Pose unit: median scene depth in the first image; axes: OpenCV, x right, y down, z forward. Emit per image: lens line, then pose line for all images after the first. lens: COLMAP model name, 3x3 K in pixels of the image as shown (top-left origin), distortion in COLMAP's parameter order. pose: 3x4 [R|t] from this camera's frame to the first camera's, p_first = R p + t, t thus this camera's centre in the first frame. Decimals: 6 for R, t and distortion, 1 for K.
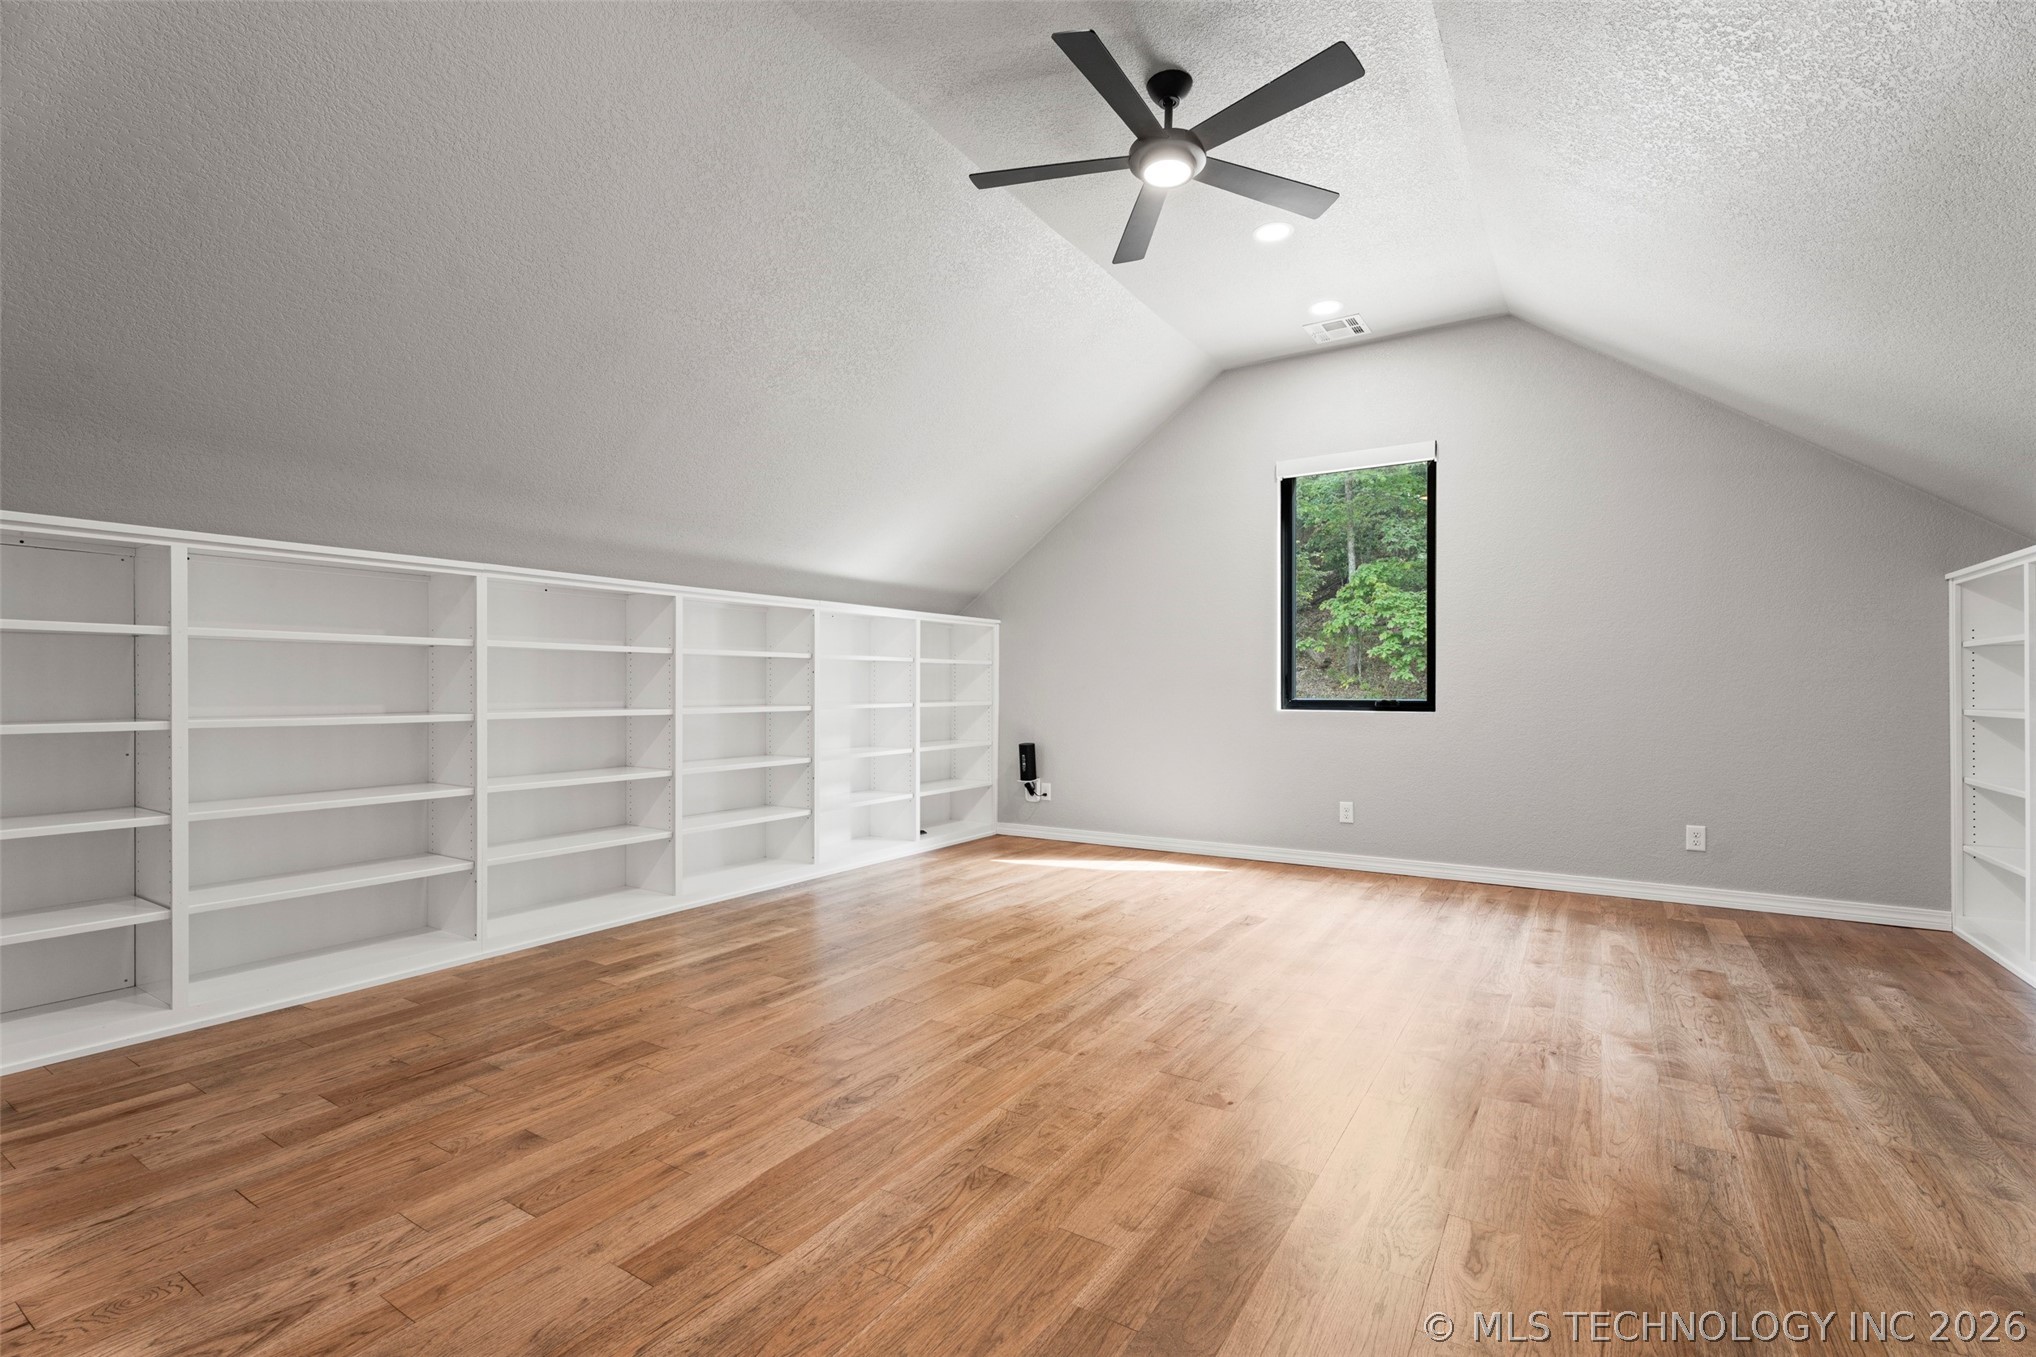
lens RADIAL K [[921.7, 0, 1017.5], [0, 921.7, 684.3], [0, 0, 1]] dist [-0.001909, 0.000001]
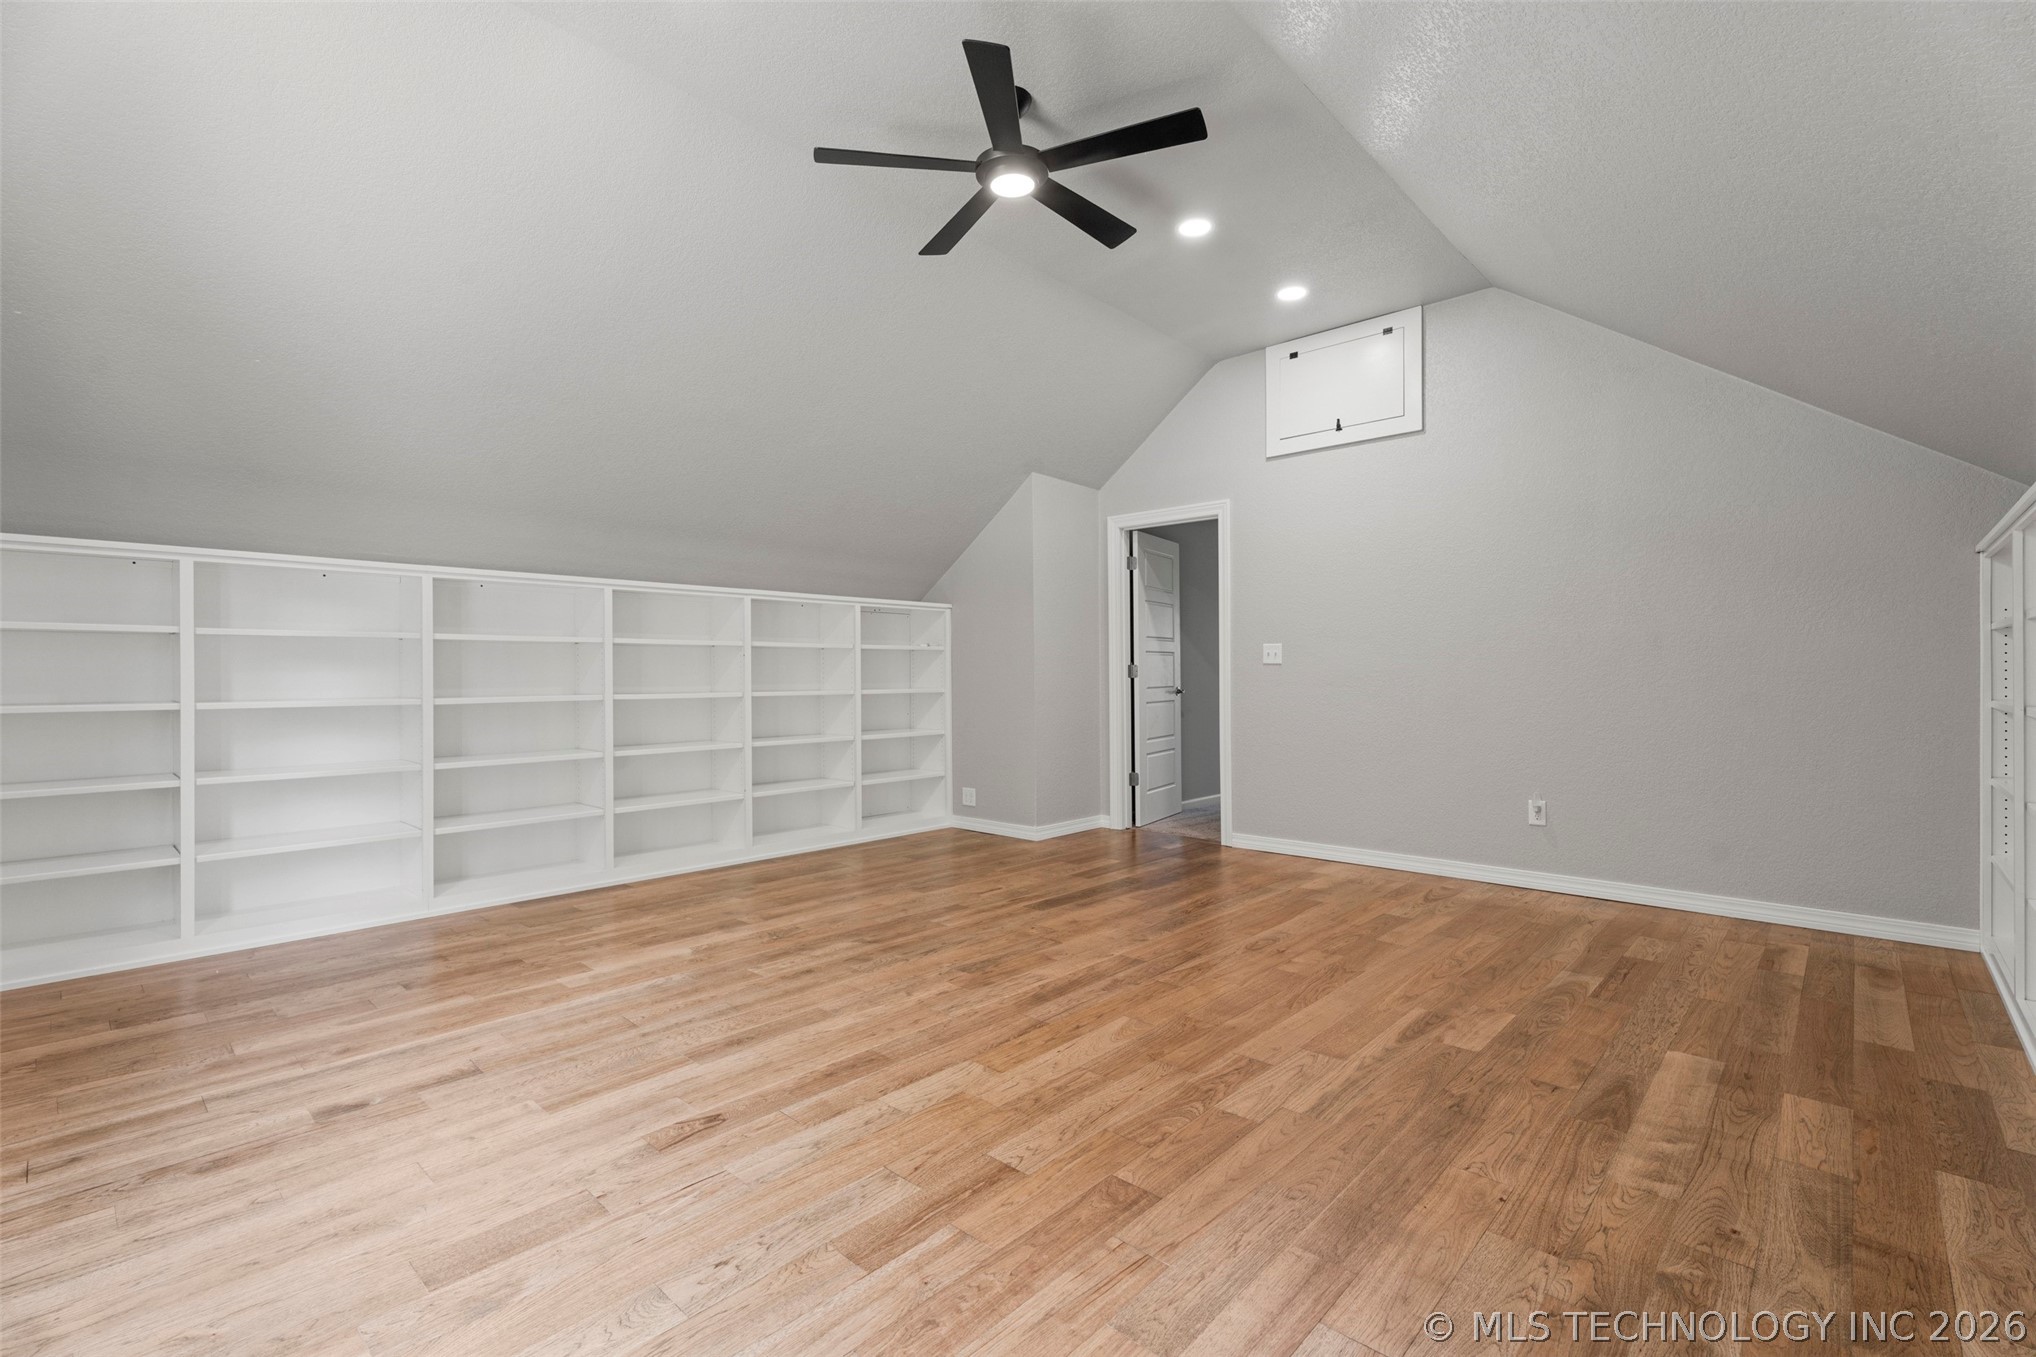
lens RADIAL K [[921.7, 0, 1018.6], [0, 921.7, 679.0], [0, 0, 1]] dist [-0.001909, 0.000001]
pose [[-0.984571, 0.005173, 0.174907, -0.026307], [0.004371, 0.999978, -0.004970, 0.009949], [-0.174929, -0.004129, -0.984572, 1.939502]]
